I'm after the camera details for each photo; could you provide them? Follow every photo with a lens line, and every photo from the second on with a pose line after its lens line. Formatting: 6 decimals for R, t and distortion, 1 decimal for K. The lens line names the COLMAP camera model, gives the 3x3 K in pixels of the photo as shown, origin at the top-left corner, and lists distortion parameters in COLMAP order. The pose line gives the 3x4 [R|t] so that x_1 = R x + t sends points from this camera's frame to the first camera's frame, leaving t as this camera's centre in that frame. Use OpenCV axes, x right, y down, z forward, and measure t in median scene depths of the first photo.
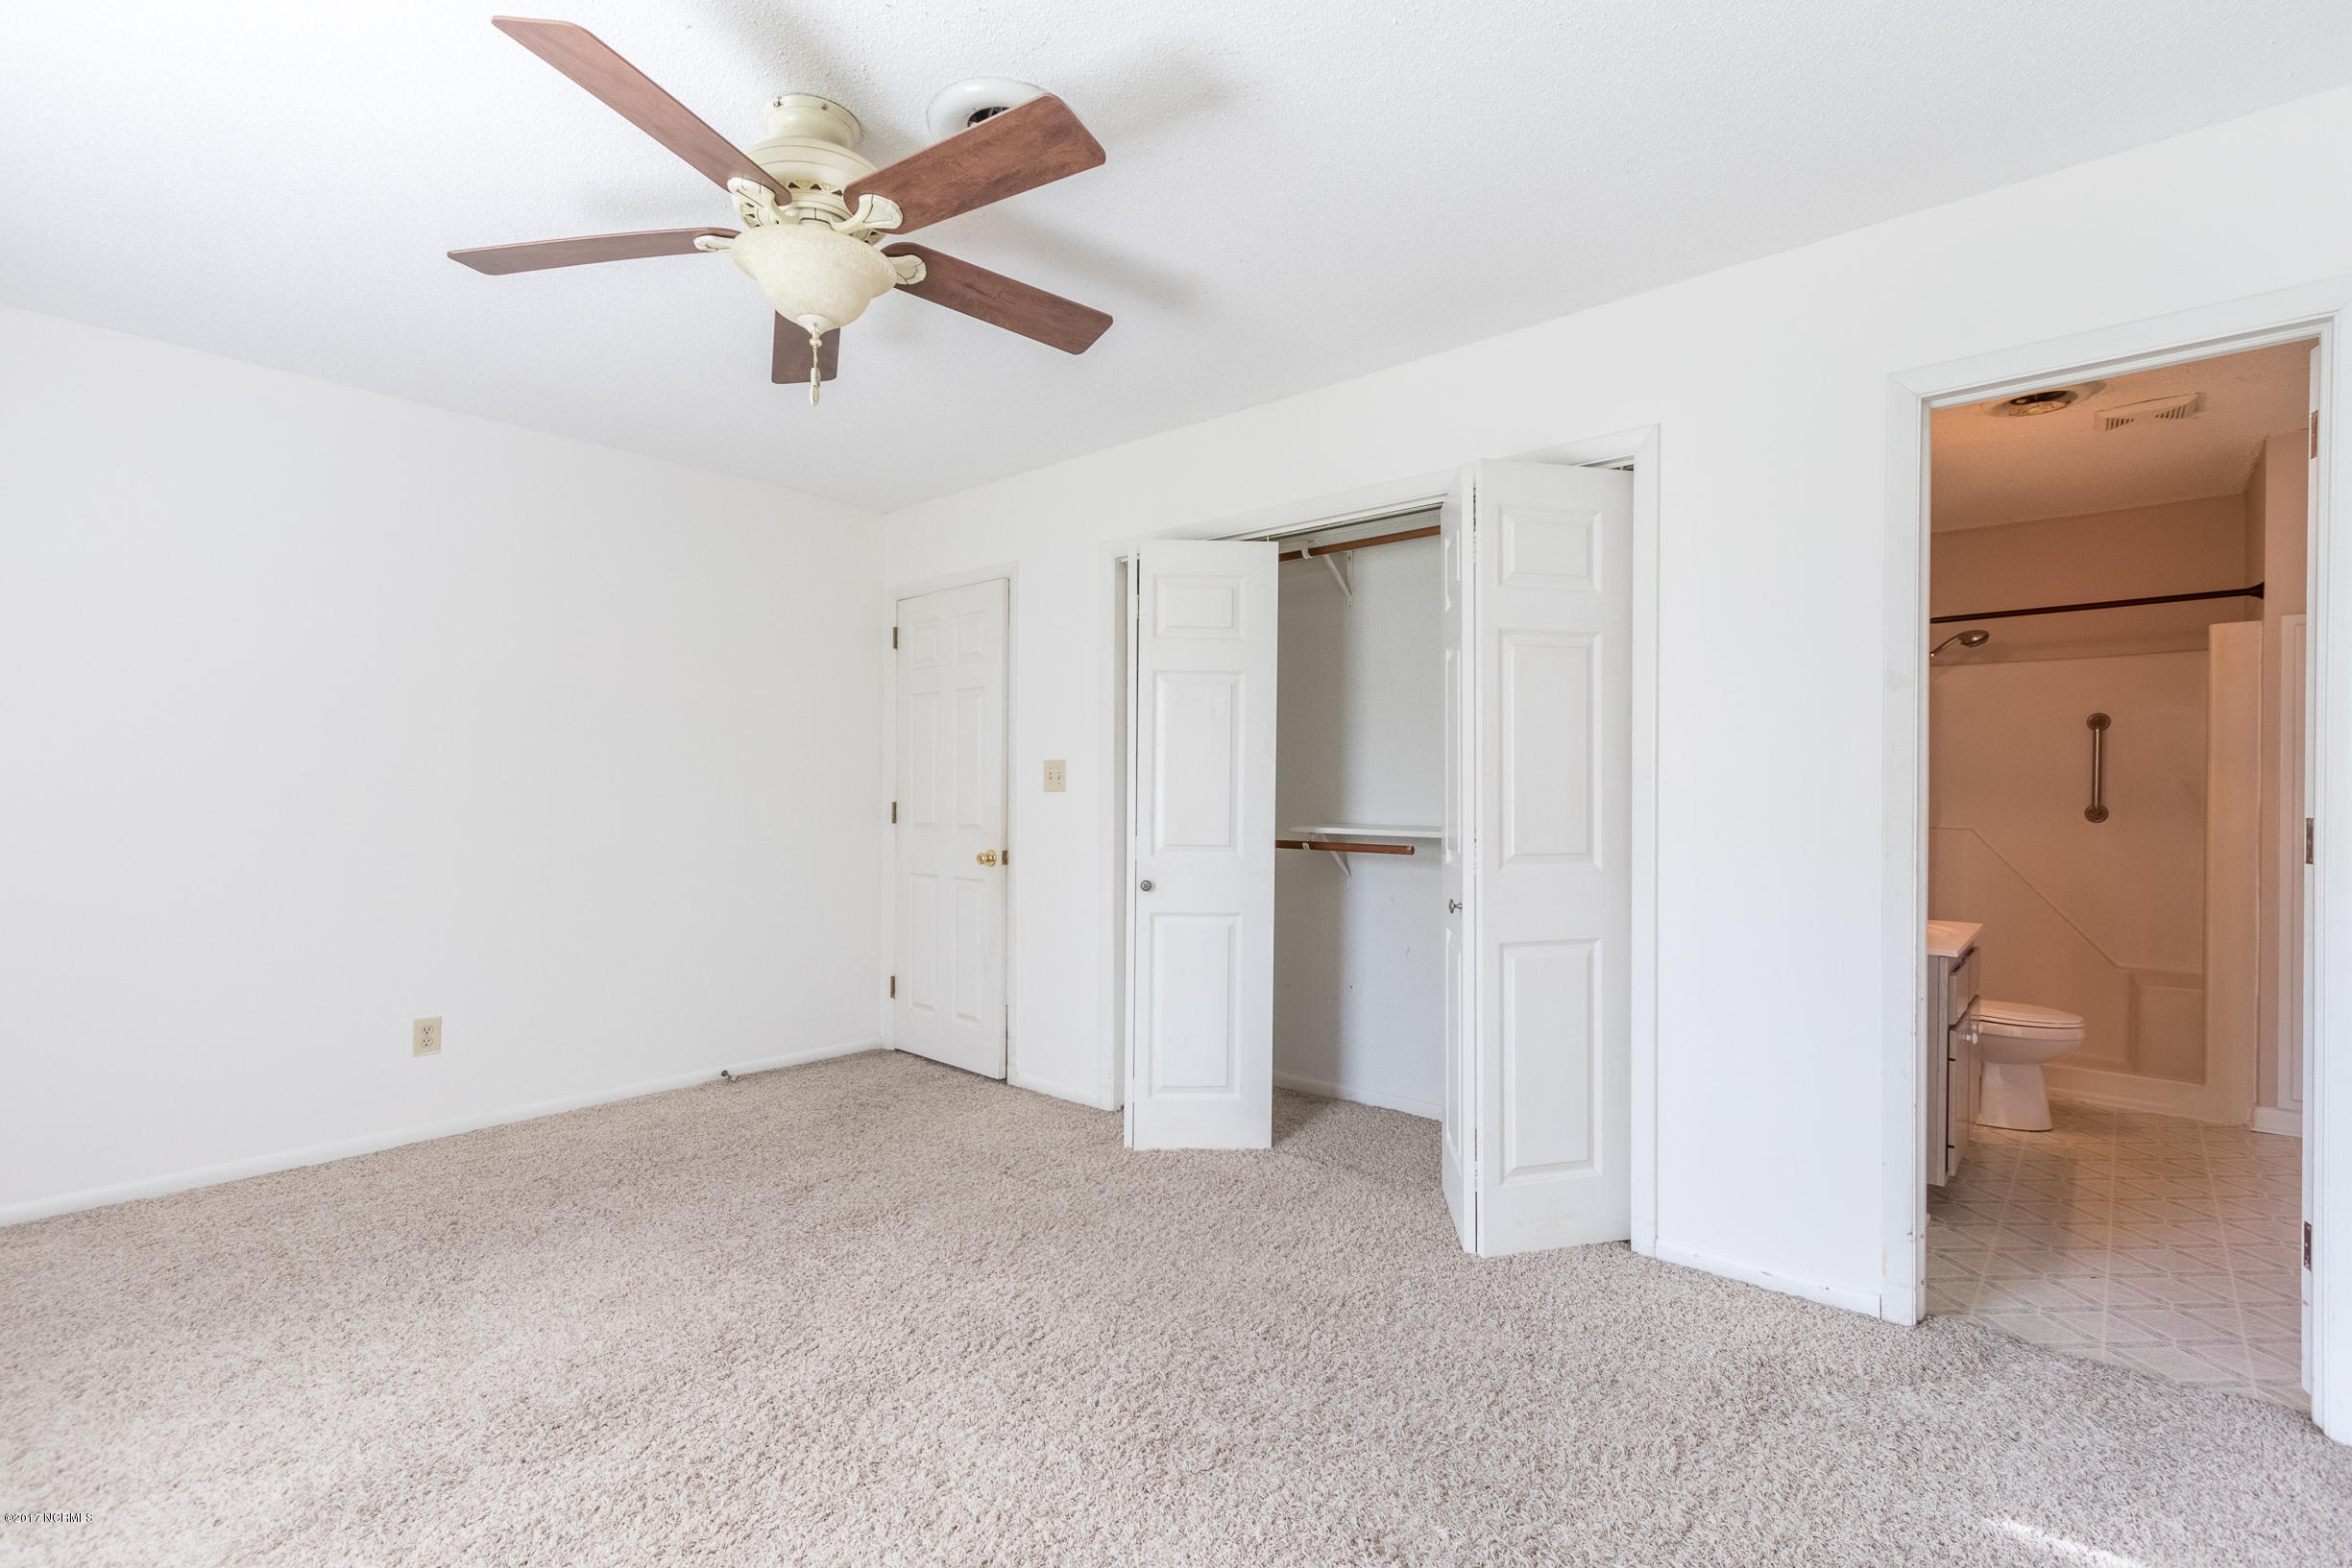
lens RADIAL K [[1103.1, 0, 1183.5], [0, 1103.1, 772.5], [0, 0, 1]] dist [0.009828, 0.001652]
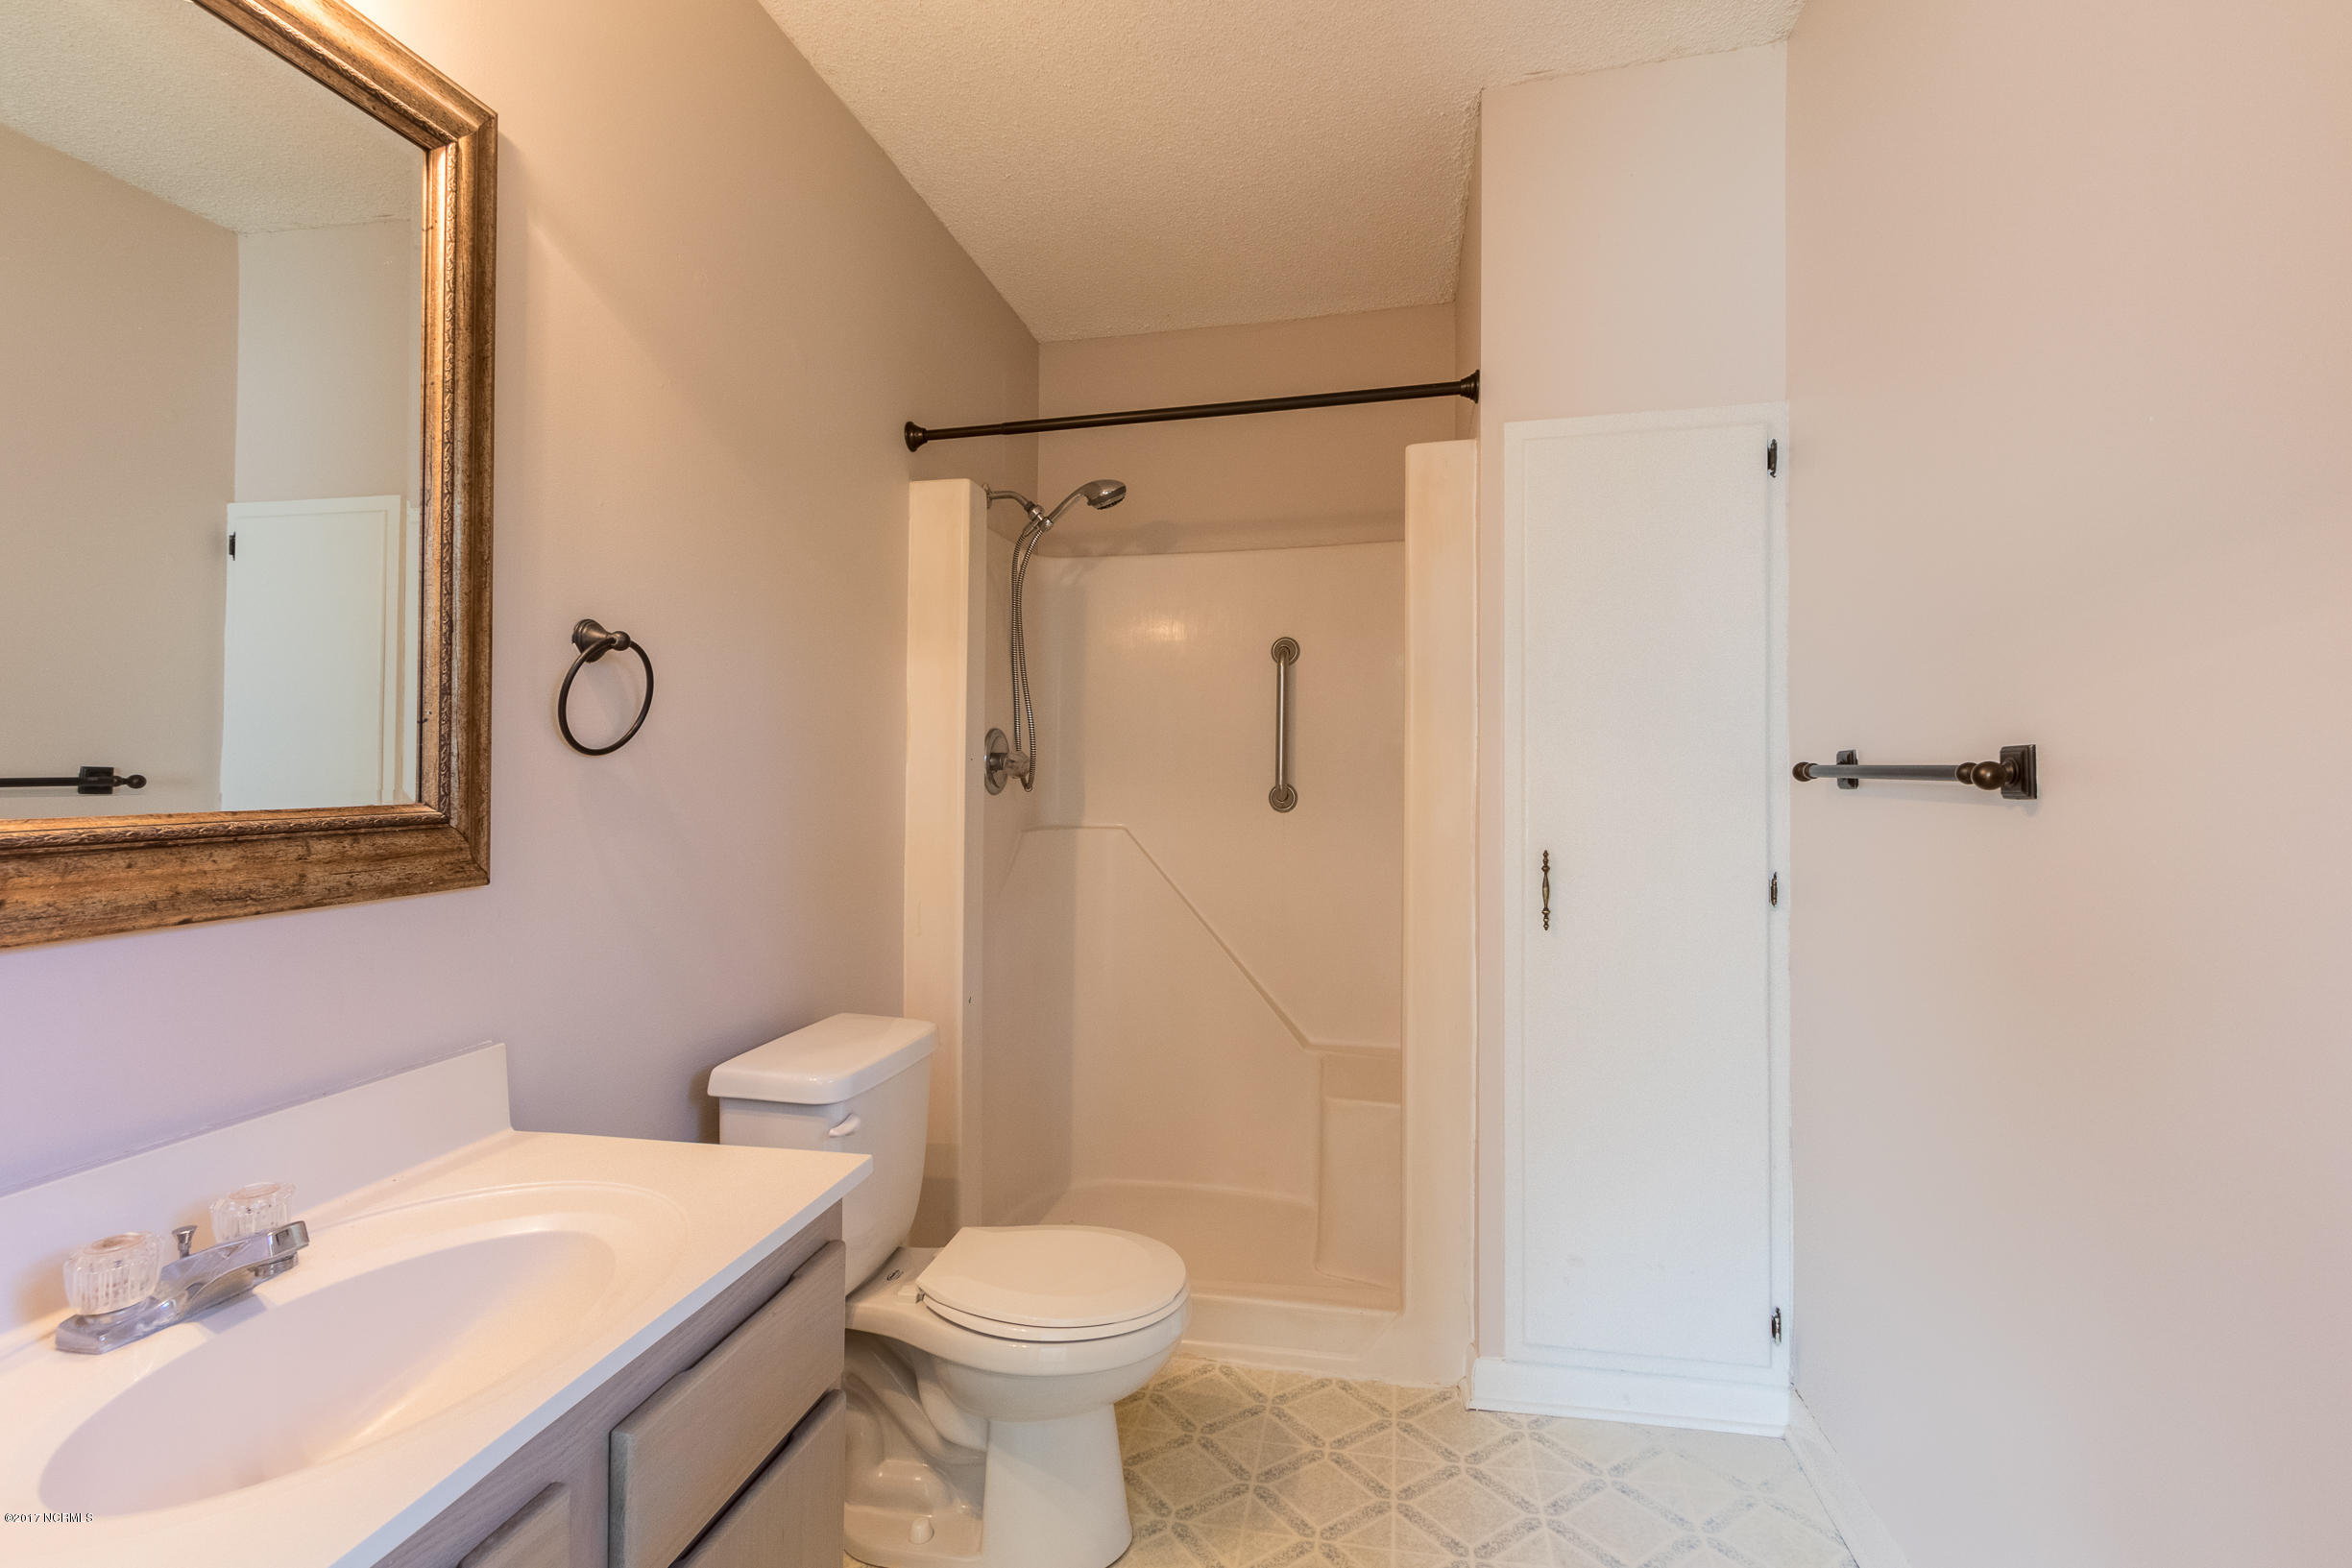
lens RADIAL K [[1103.1, 0, 1191.7], [0, 1103.1, 761.9], [0, 0, 1]] dist [0.009828, 0.001652]
pose [[0.861522, -0.003215, 0.507711, 0.563540], [0.004601, 0.999988, -0.001474, 0.021553], [-0.507700, 0.003605, 0.861526, 0.597078]]
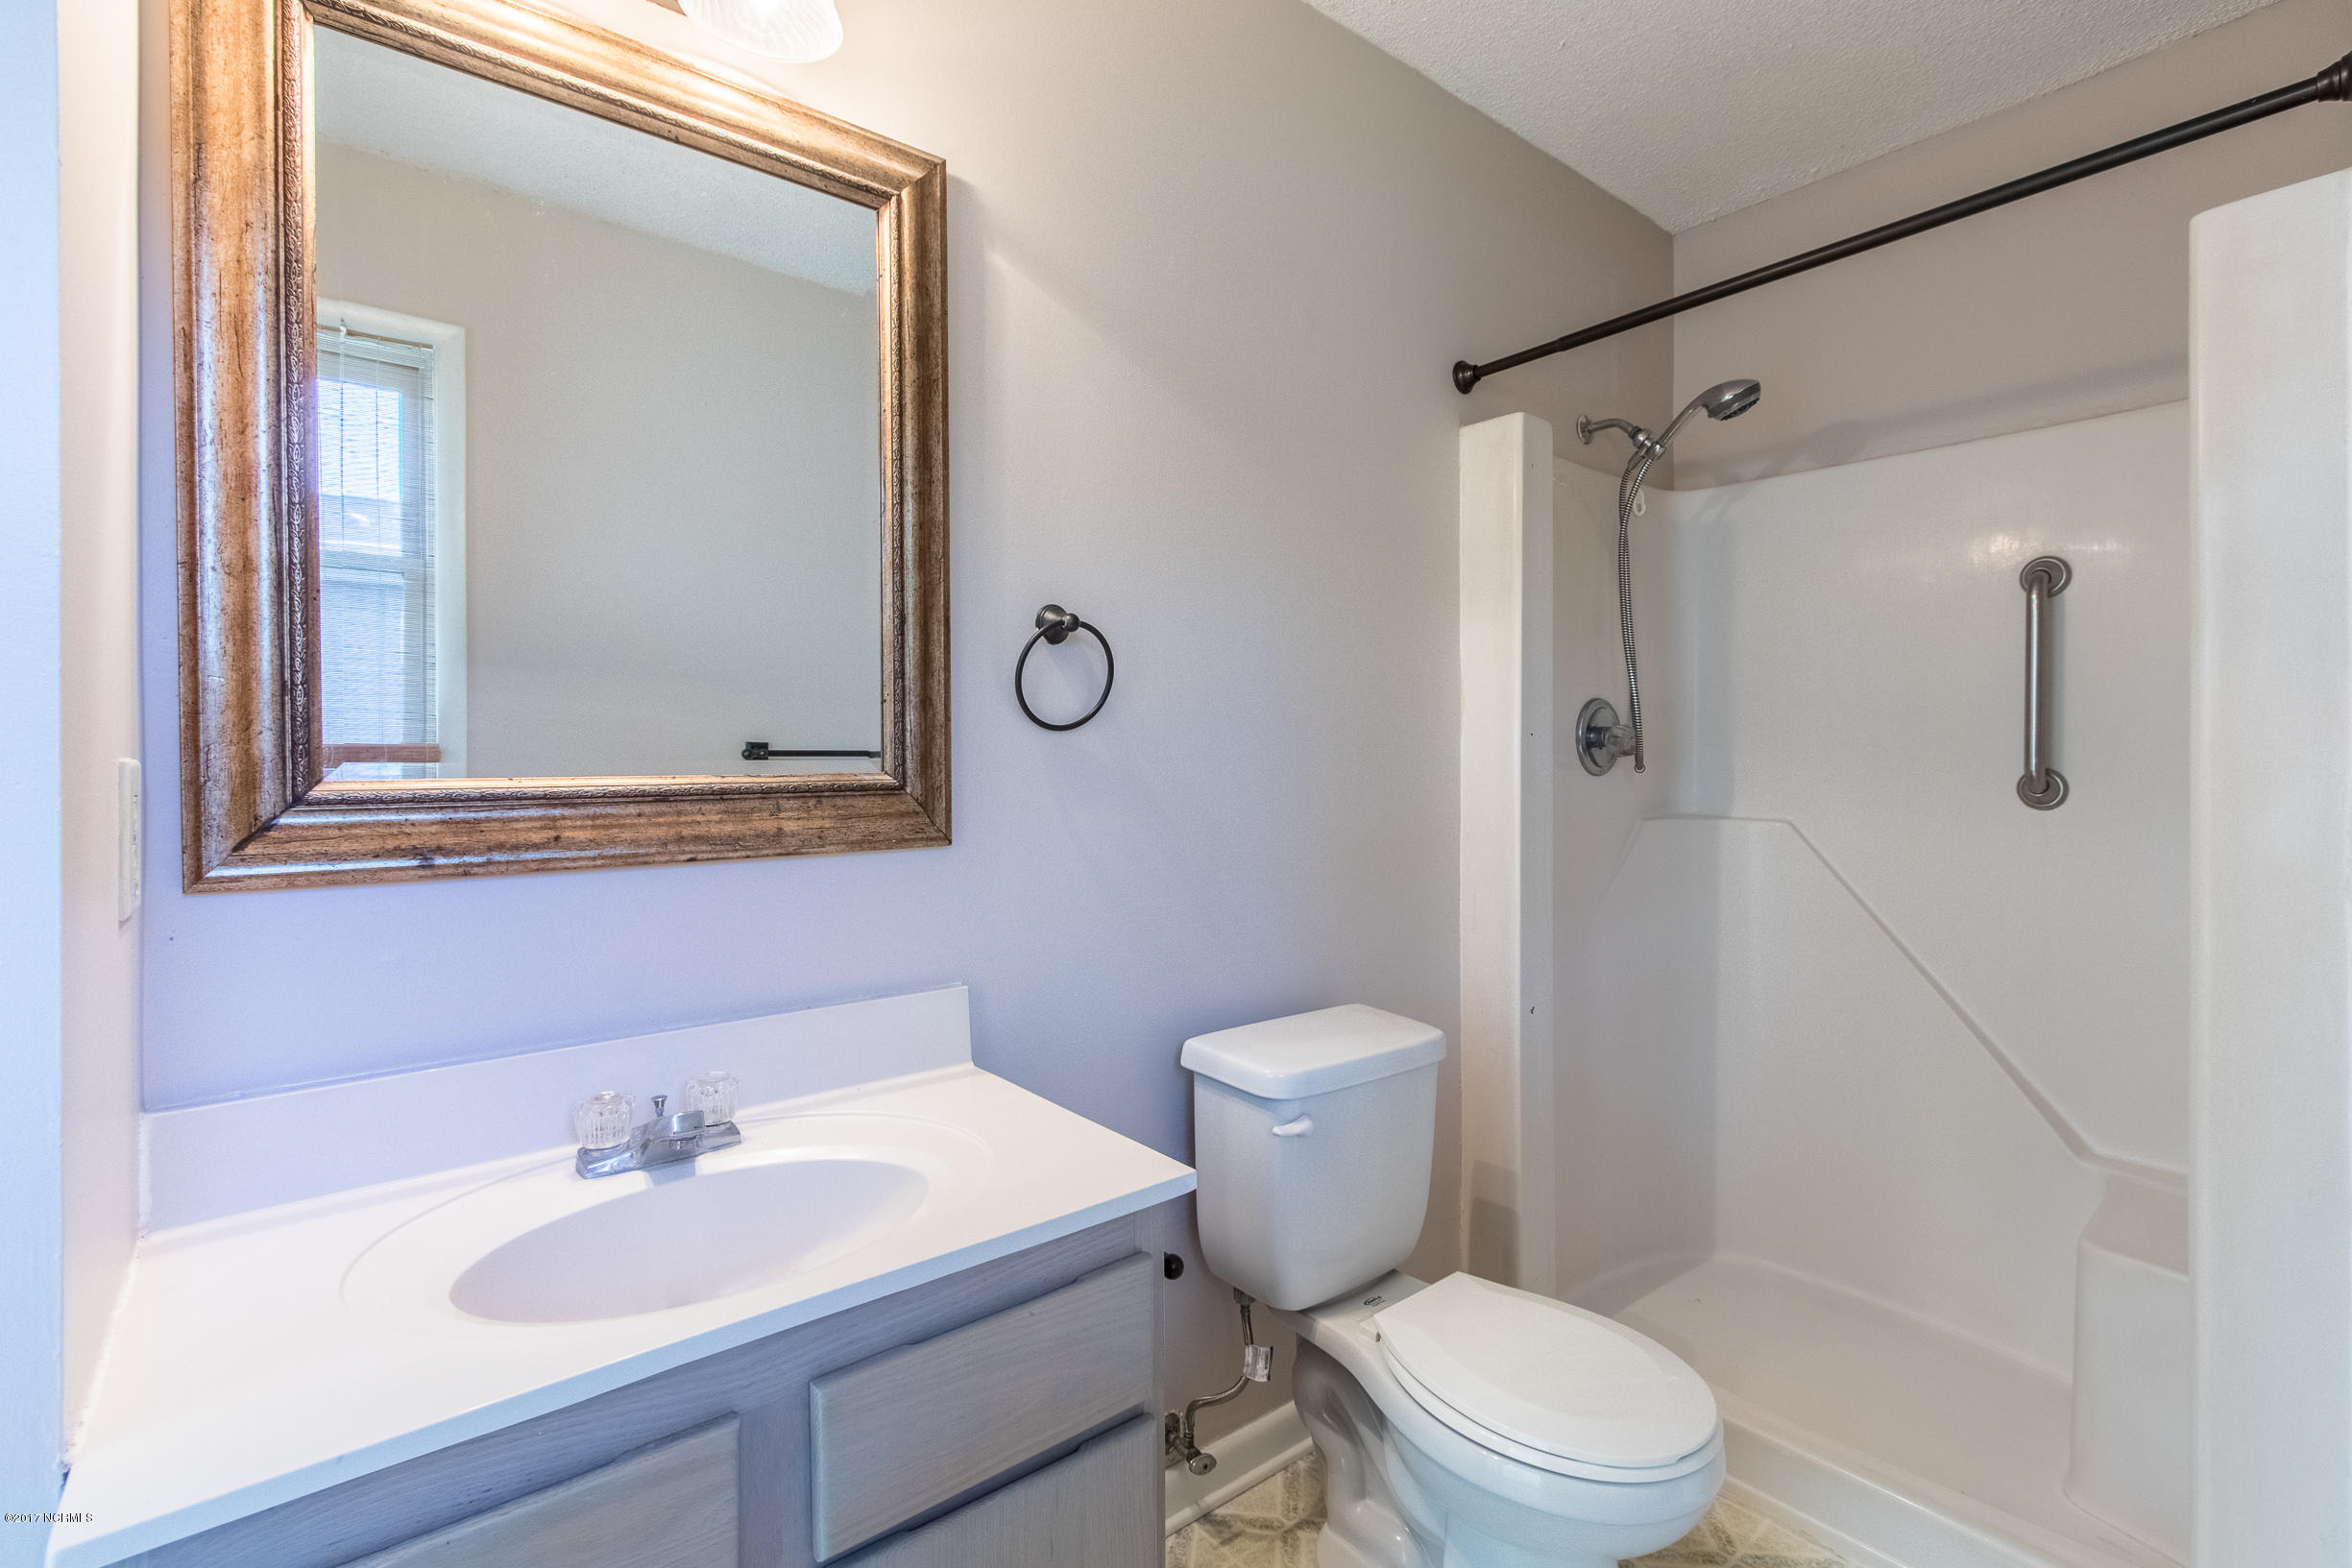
lens RADIAL K [[1103.1, 0, 1175.9], [0, 1103.1, 744.6], [0, 0, 1]] dist [0.009828, 0.001652]
pose [[0.986831, -0.004067, -0.161703, 0.684983], [0.004069, 0.999992, -0.000320, 0.023198], [0.161703, -0.000343, 0.986839, 0.632245]]
